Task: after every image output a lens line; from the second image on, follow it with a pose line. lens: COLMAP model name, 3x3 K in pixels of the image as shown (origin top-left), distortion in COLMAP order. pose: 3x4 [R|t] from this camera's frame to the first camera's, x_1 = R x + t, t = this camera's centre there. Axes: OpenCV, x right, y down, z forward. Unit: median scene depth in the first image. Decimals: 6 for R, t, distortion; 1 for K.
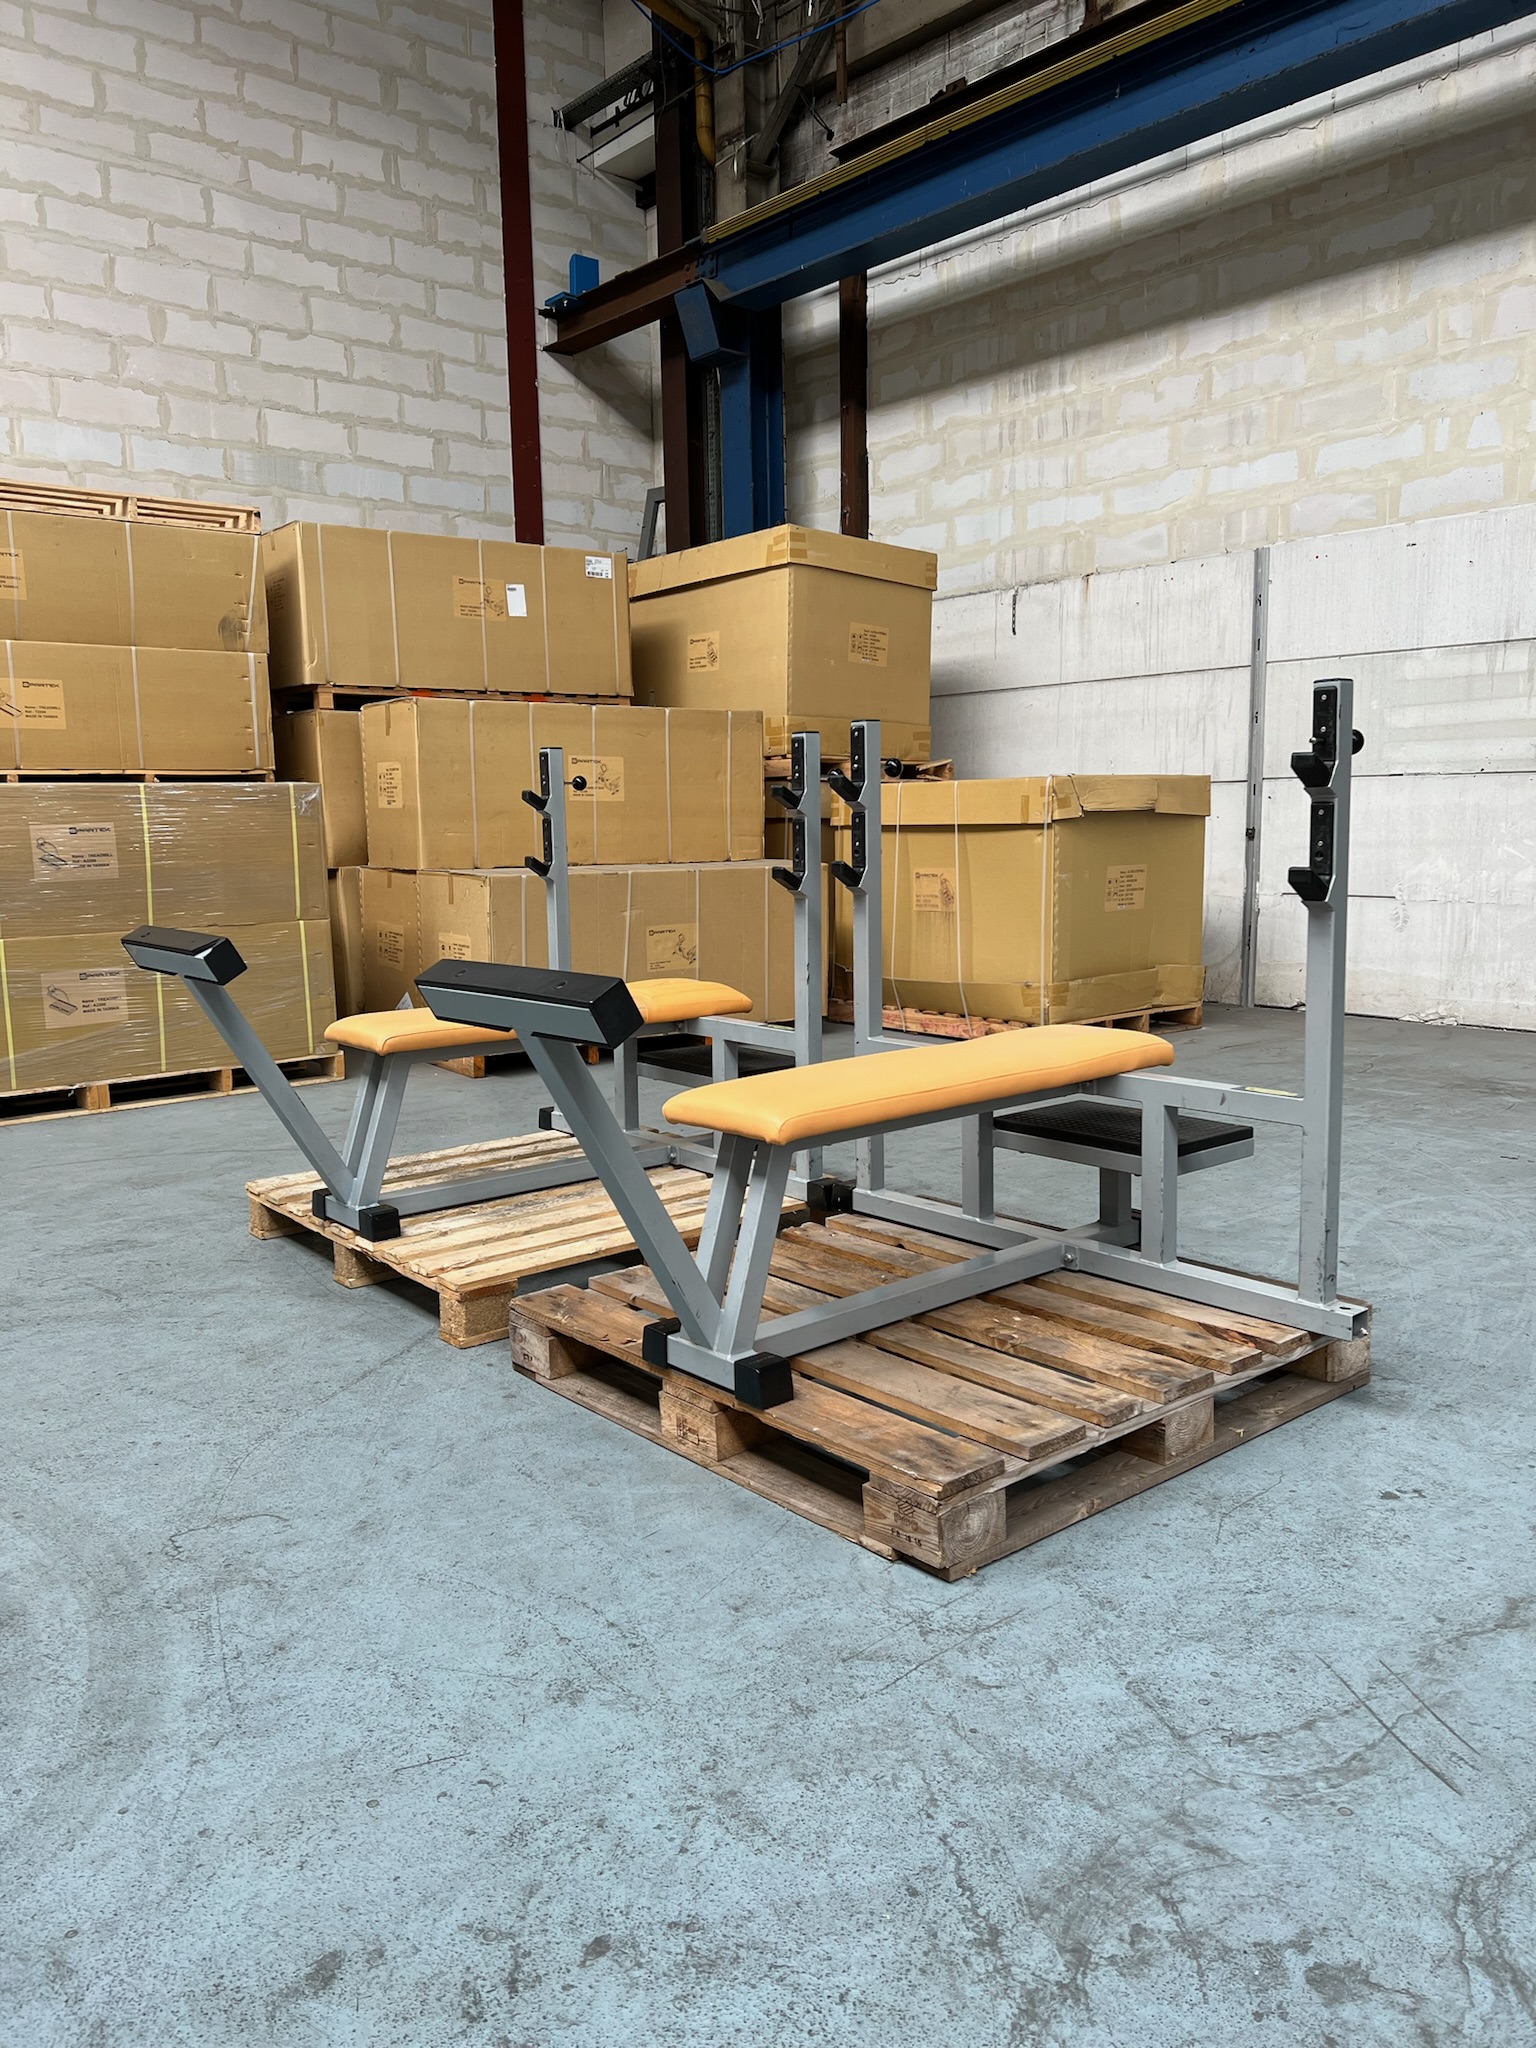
lens RADIAL K [[1537.7, 0, 756.2], [0, 1537.7, 1027.9], [0, 0, 1]] dist [0.038596, -0.046049]
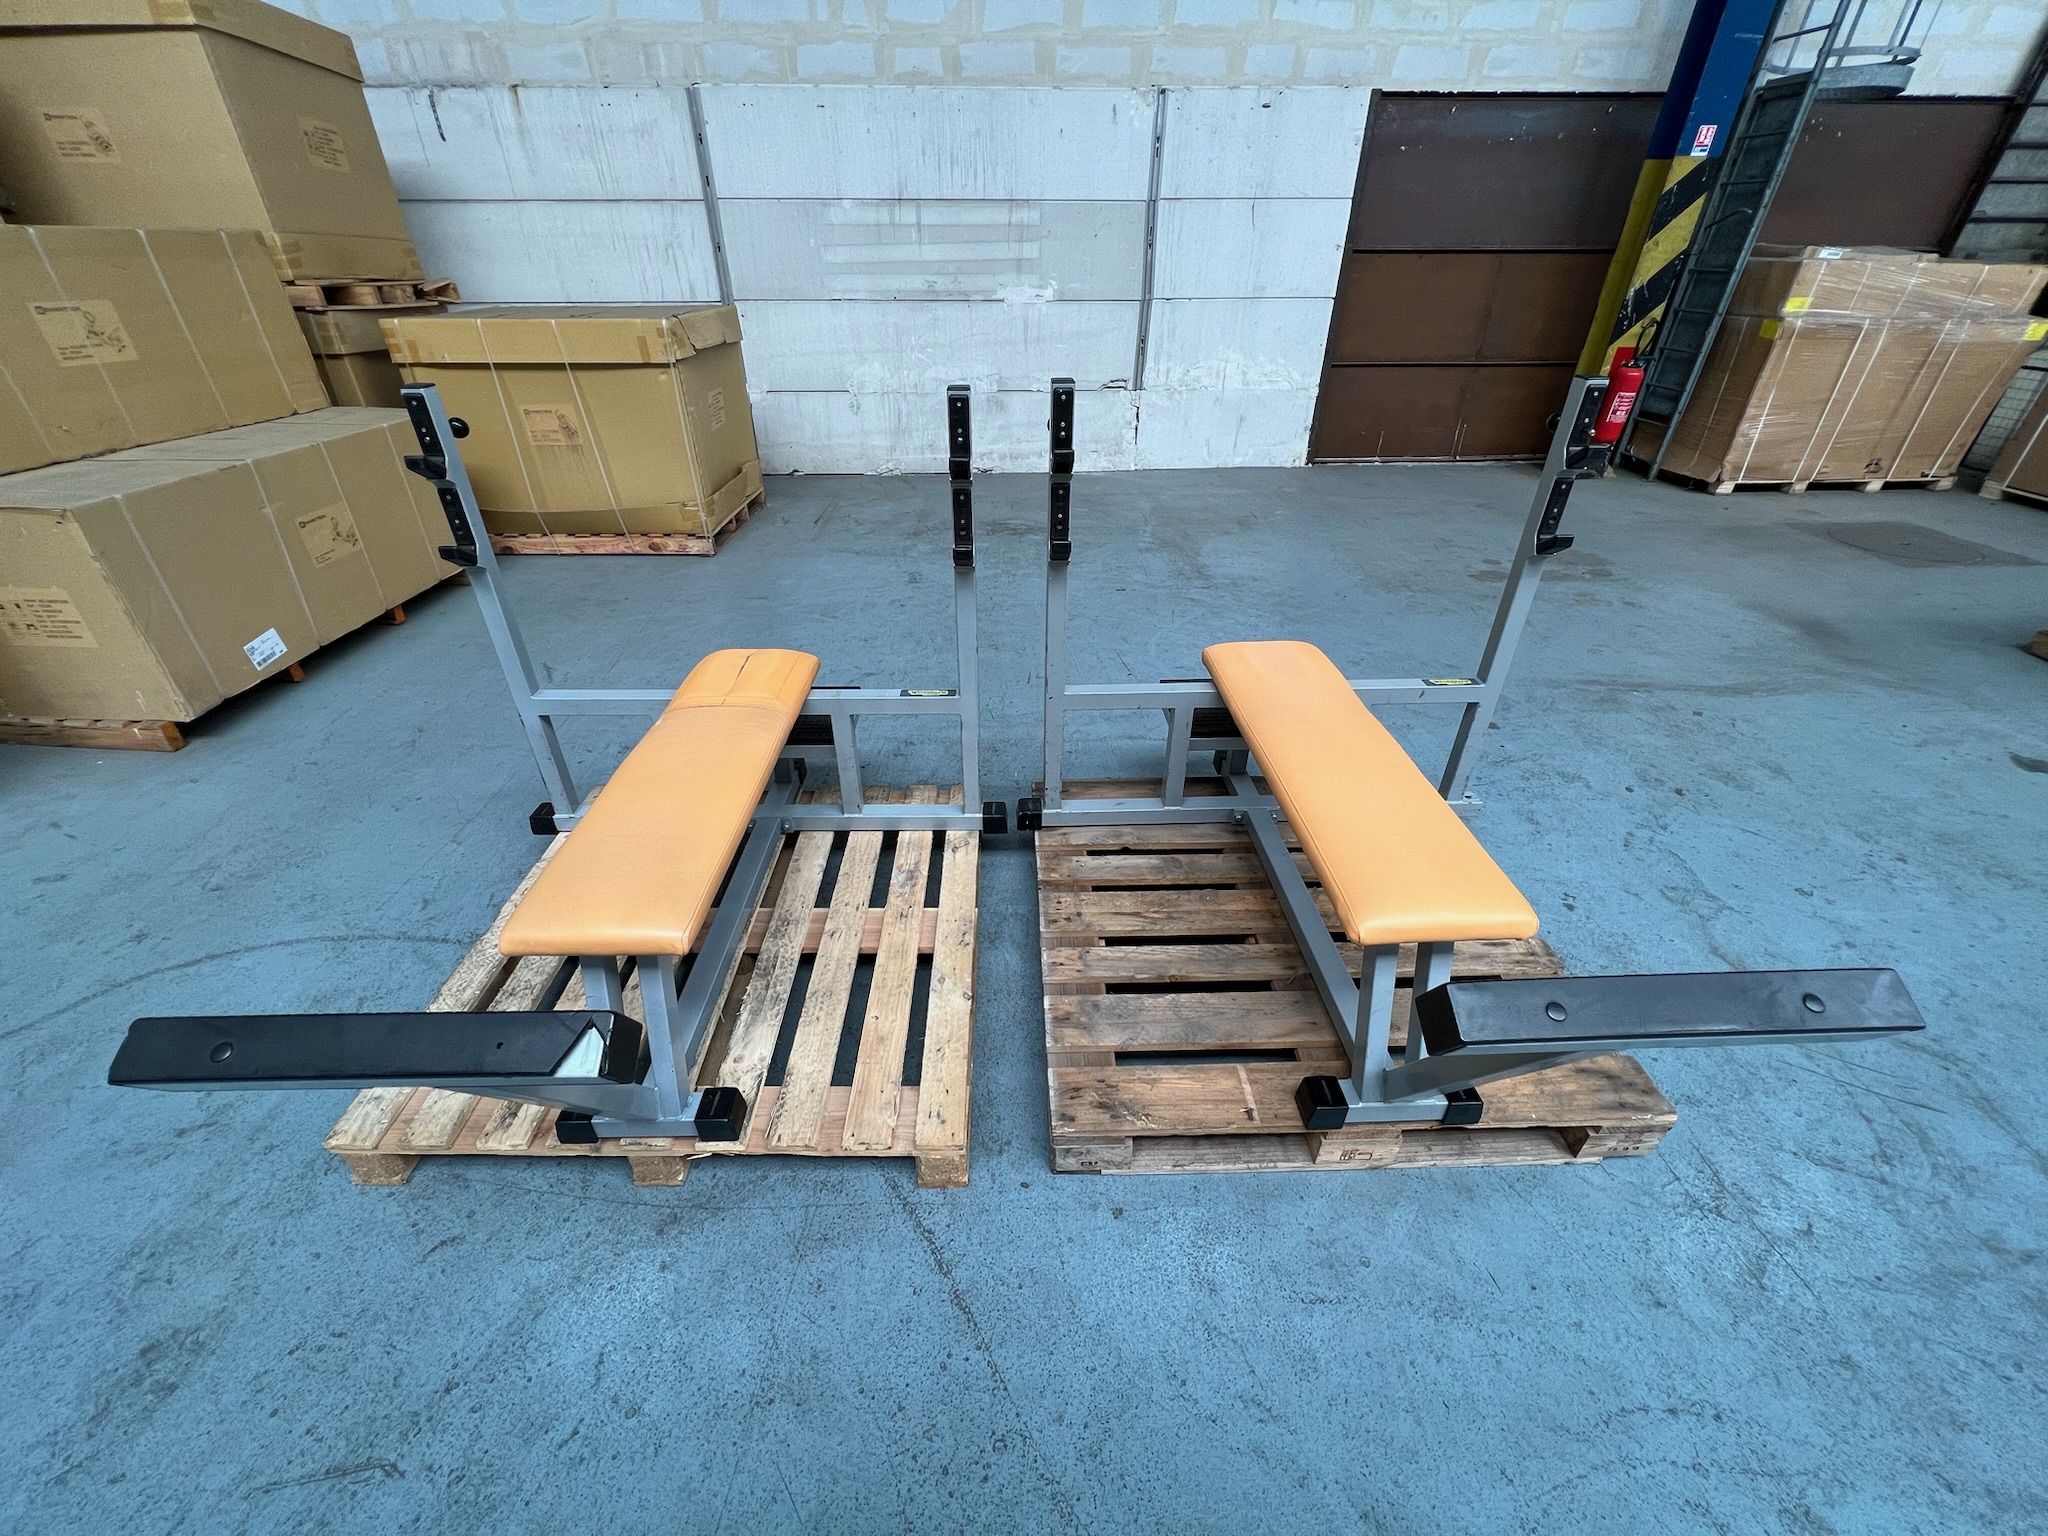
lens RADIAL K [[820.8, 0, 1024.1], [0, 820.8, 764.0], [0, 0, 1]] dist [0.003005, -0.001458]
pose [[0.625159, -0.402537, 0.668685, -0.171580], [0.100503, 0.891128, 0.442482, -0.100409], [-0.773999, -0.209417, 0.597553, 0.314784]]
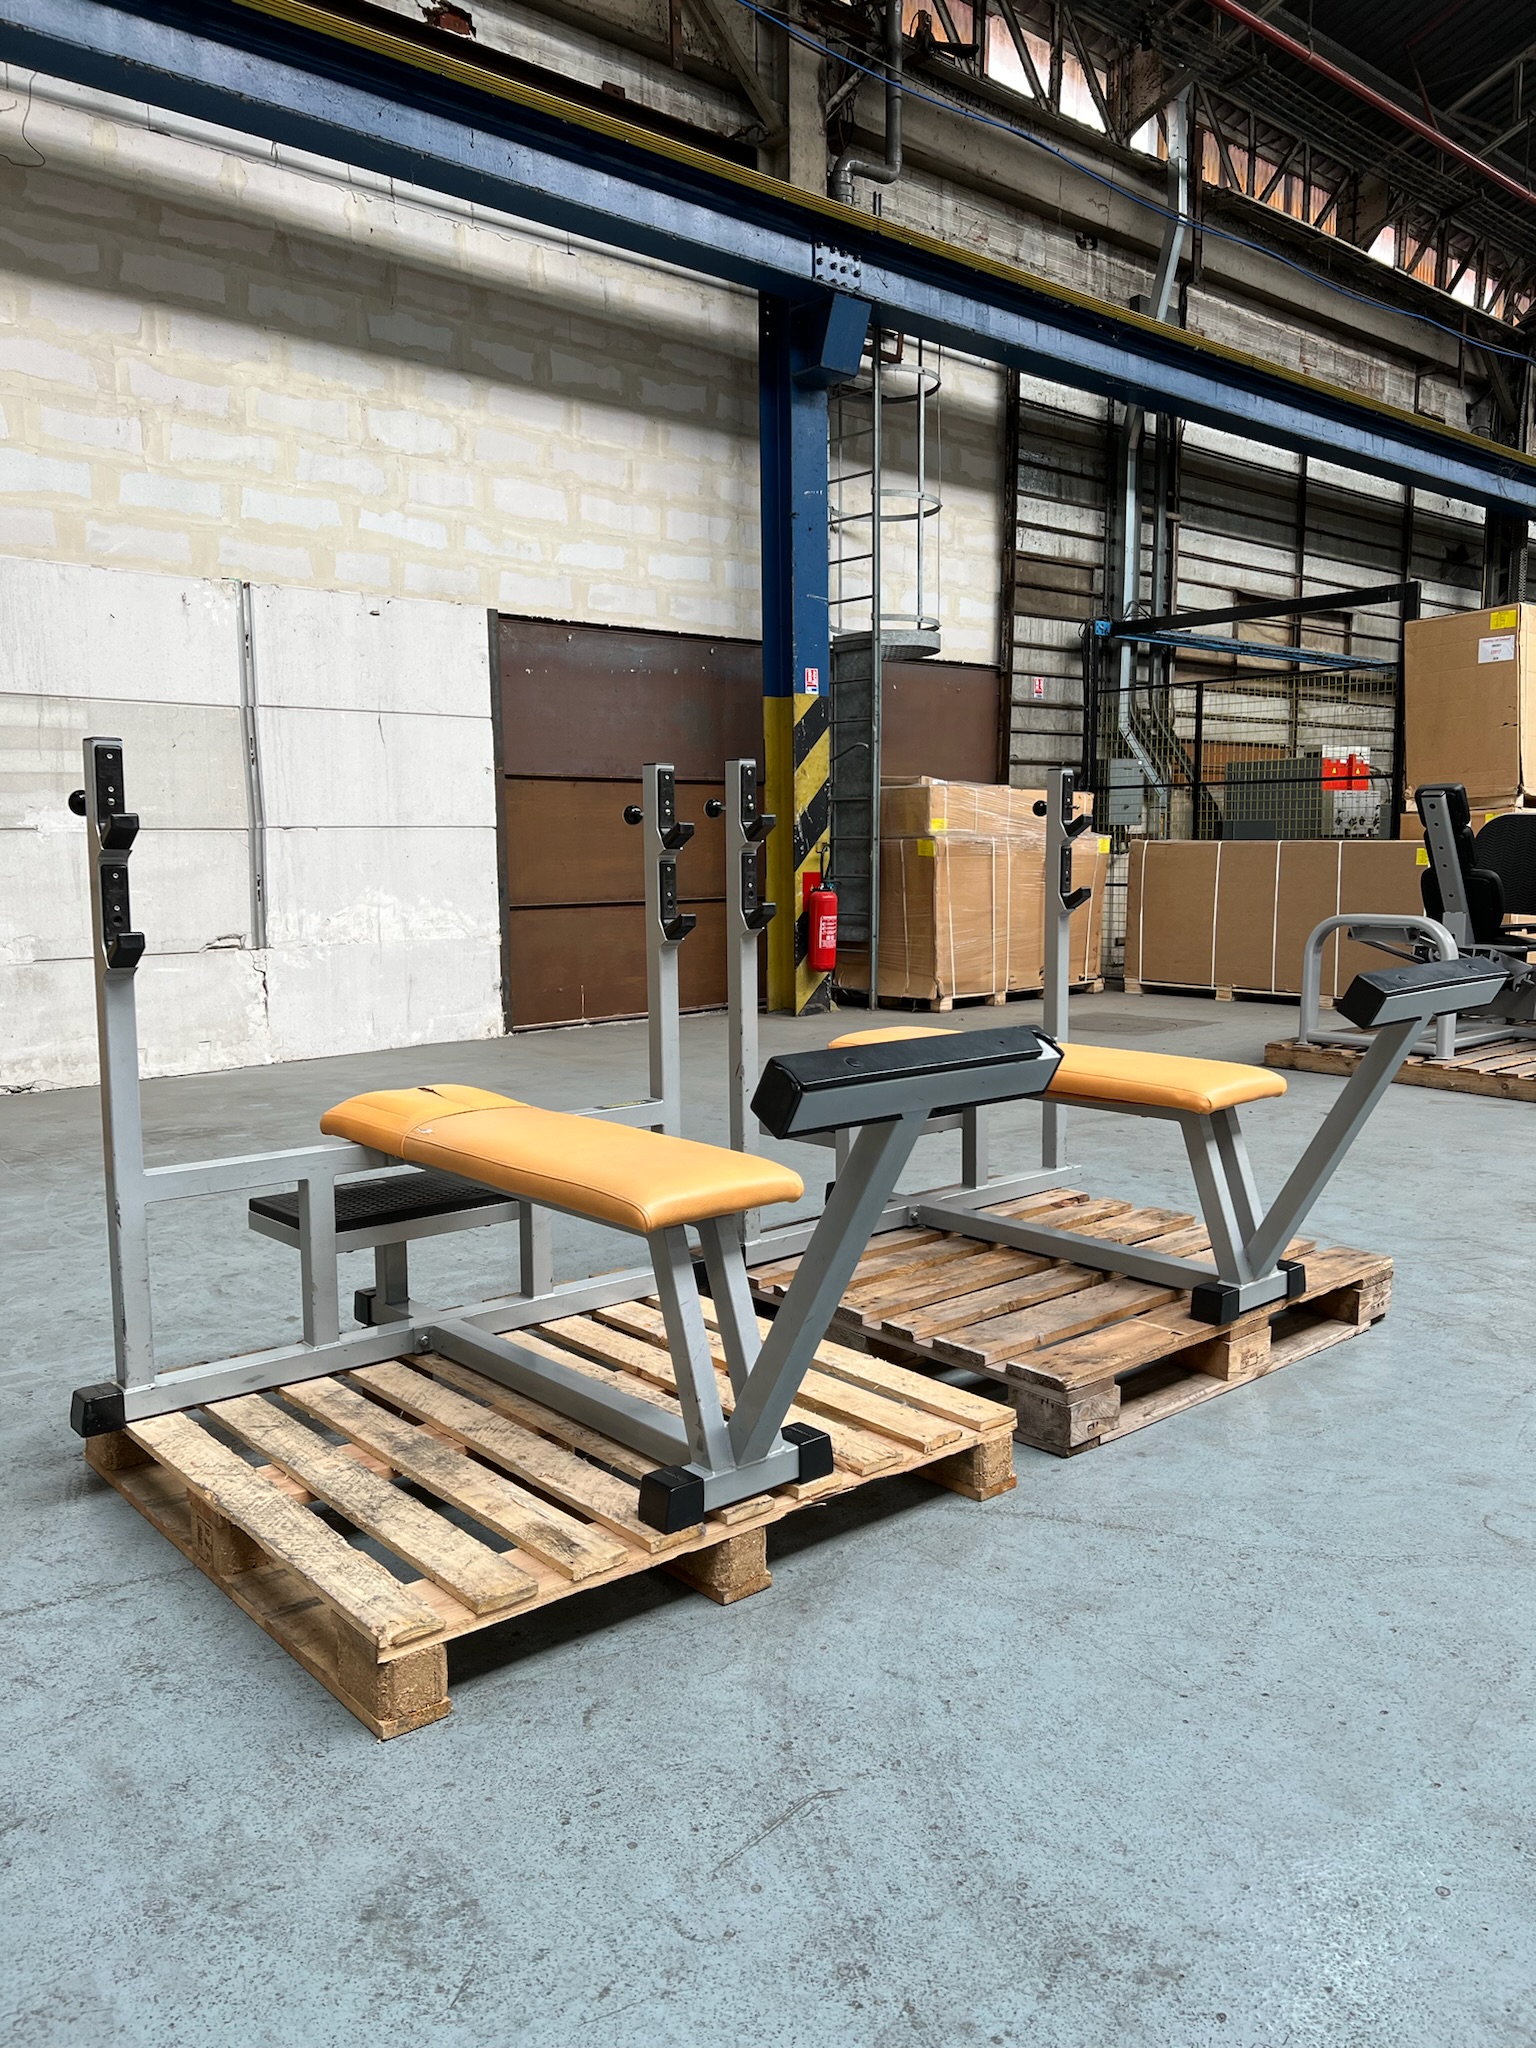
lens RADIAL K [[1537.7, 0, 767.3], [0, 1537.7, 1068.9], [0, 0, 1]] dist [0.038596, -0.046049]
pose [[-0.019574, -0.124268, 0.992056, -0.424400], [0.154085, 0.980016, 0.125800, -0.059091], [-0.987864, 0.155323, -0.000035, 0.472127]]
